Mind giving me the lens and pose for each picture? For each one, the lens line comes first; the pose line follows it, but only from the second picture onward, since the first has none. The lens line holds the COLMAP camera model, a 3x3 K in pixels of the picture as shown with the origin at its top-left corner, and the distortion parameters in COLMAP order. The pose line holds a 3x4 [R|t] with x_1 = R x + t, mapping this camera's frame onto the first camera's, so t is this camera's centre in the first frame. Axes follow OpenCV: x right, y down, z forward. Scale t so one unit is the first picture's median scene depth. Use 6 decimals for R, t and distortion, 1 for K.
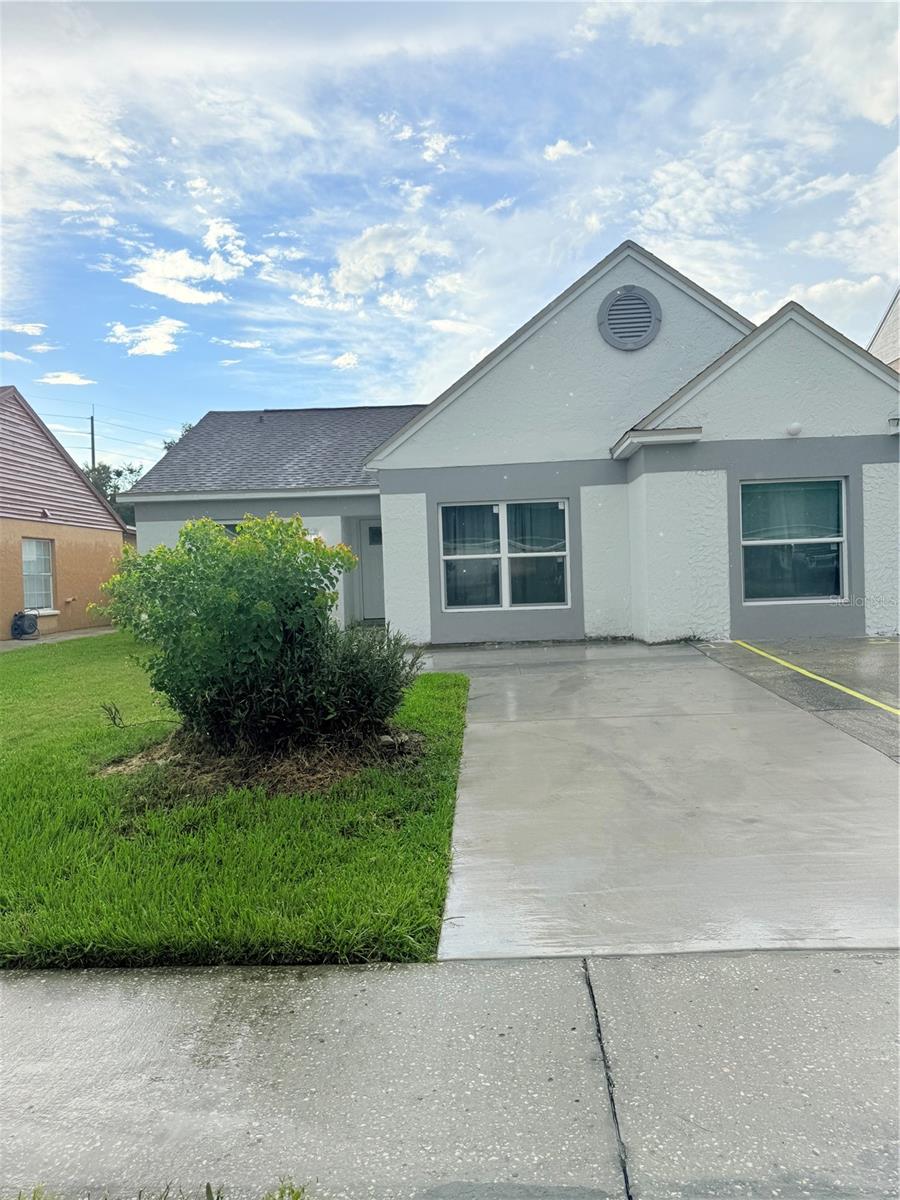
lens RADIAL K [[844.9, 0, 428.8], [0, 844.9, 601.6], [0, 0, 1]] dist [0.068504, -0.074610]
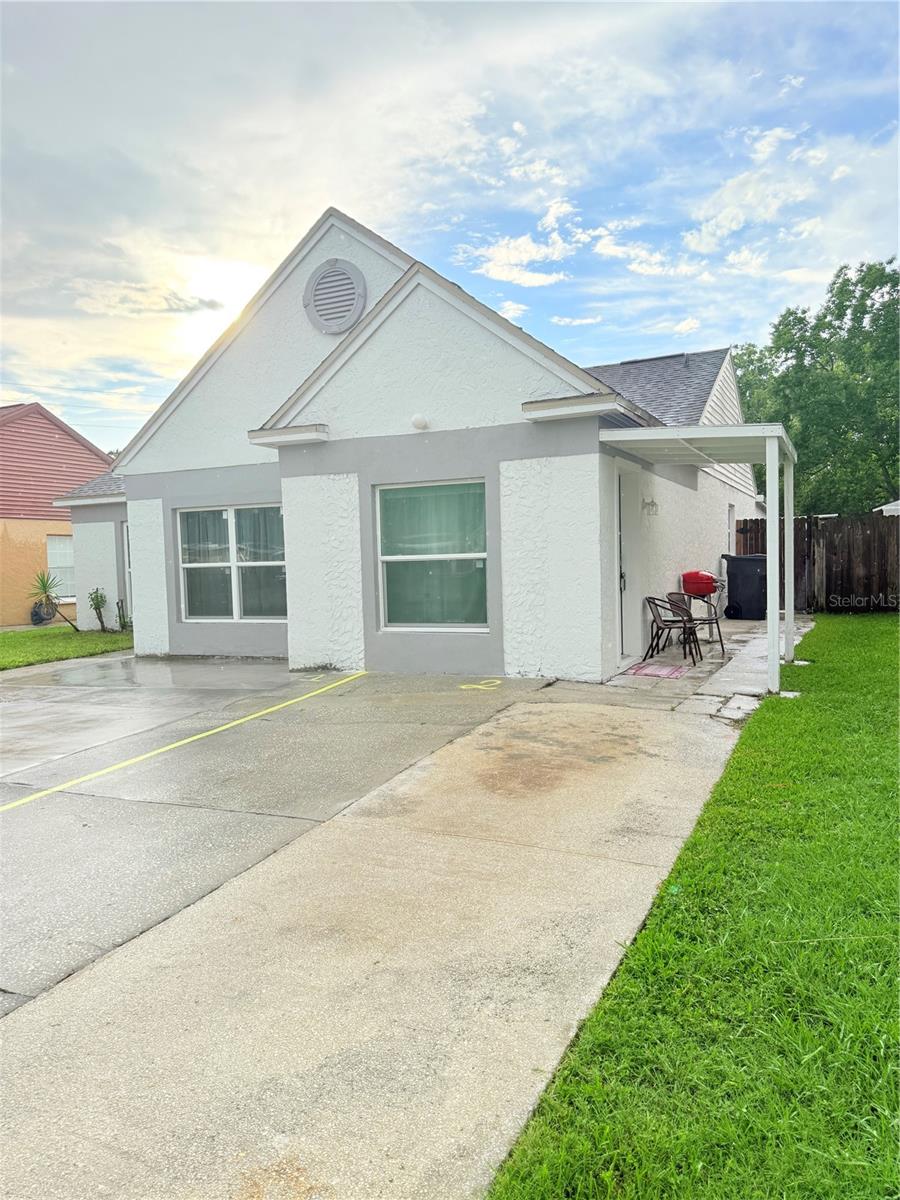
lens RADIAL K [[831.1, 0, 450.0], [0, 831.1, 600.0], [0, 0, 1]] dist [0.087415, -0.071877]
pose [[0.932958, 0.024392, -0.359158, 0.665905], [-0.013555, 0.999375, 0.032661, -0.049999], [0.359730, -0.025603, 0.932705, 0.224773]]
